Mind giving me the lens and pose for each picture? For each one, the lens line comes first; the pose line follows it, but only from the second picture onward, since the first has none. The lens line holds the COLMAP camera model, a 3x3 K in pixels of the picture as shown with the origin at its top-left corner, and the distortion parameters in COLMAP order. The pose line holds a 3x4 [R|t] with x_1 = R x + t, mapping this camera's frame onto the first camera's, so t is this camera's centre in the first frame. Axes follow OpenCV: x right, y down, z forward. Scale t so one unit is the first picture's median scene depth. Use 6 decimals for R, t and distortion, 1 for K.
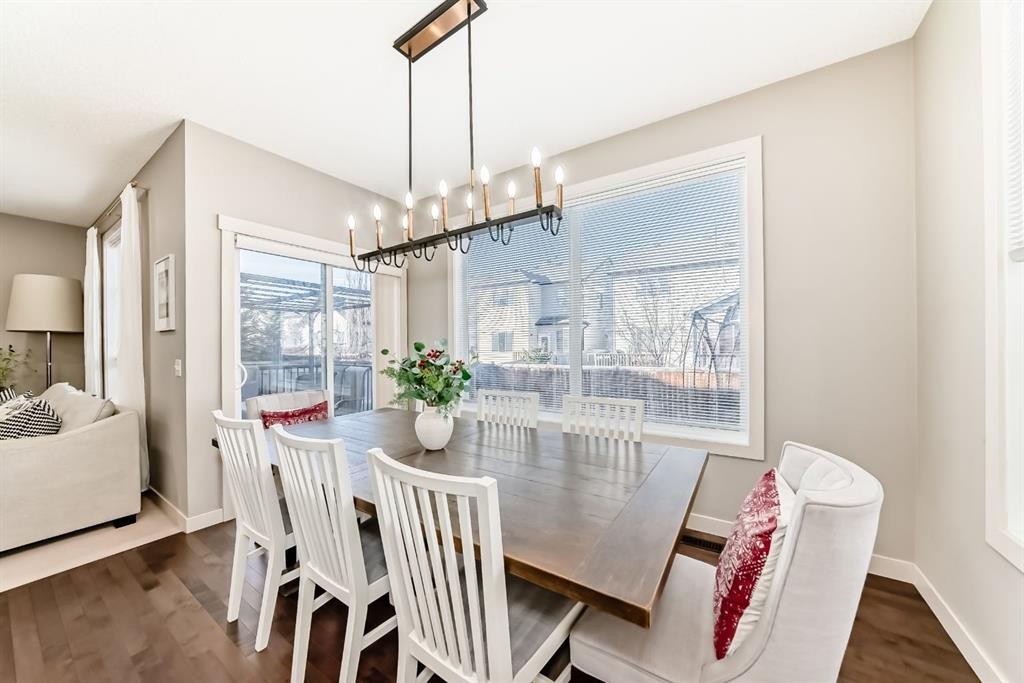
lens RADIAL K [[358.4, 0, 513.9], [0, 358.4, 347.4], [0, 0, 1]] dist [-0.007797, 0.000435]
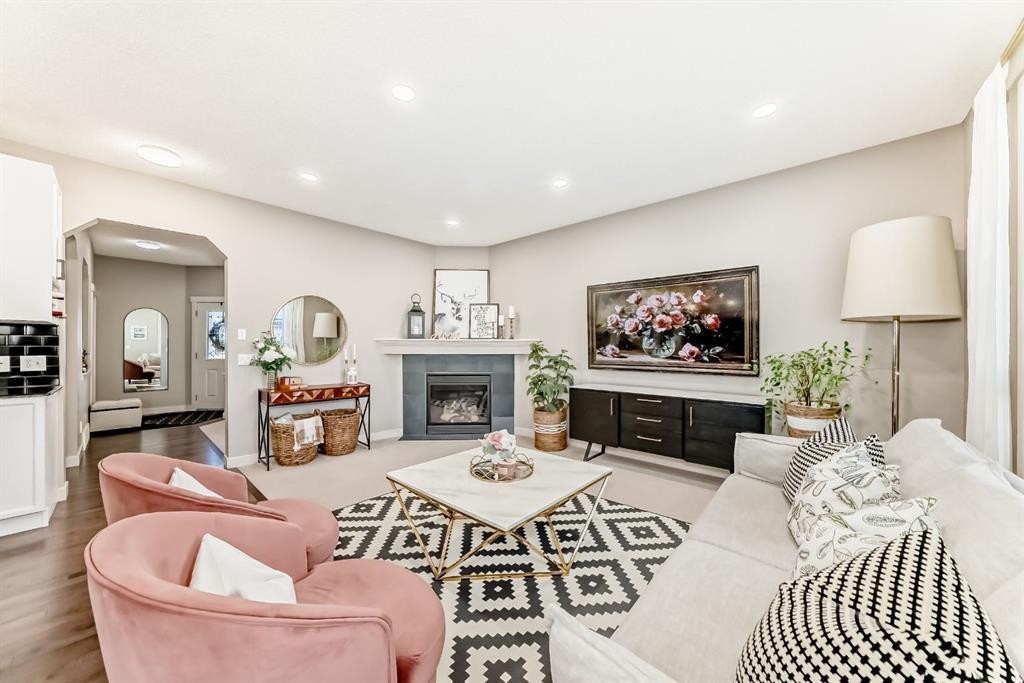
lens RADIAL K [[358.4, 0, 517.5], [0, 358.4, 349.6], [0, 0, 1]] dist [-0.007797, 0.000435]
pose [[-0.137407, 0.015272, -0.990397, -0.671164], [-0.007495, 0.999836, 0.016458, 0.002121], [0.990486, 0.009684, -0.137270, 0.476205]]
